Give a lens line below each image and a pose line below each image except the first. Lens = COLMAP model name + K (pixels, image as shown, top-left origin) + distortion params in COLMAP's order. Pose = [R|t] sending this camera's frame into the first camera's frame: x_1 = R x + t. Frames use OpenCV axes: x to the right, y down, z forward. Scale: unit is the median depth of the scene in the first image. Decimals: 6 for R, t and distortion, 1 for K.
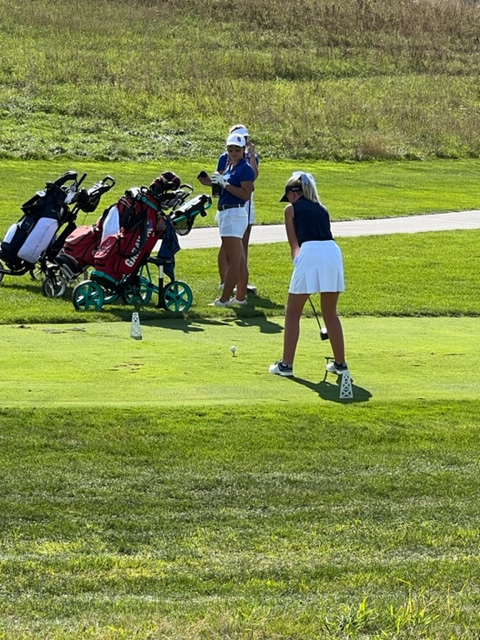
lens RADIAL K [[2616.7, 0, 240.0], [0, 2616.7, 320.0], [0, 0, 1]] dist [-0.785341, 24.995328]
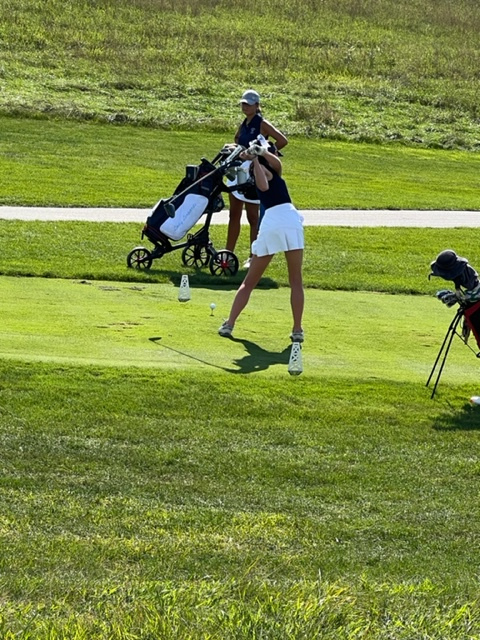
lens RADIAL K [[2314.6, 0, 240.0], [0, 2314.6, 320.0], [0, 0, 1]] dist [-0.542721, 18.101901]
pose [[0.973463, 0.069371, -0.218075, 0.080977], [-0.067463, 0.997590, 0.016190, -0.000648], [0.218672, -0.001048, 0.975798, 0.059244]]
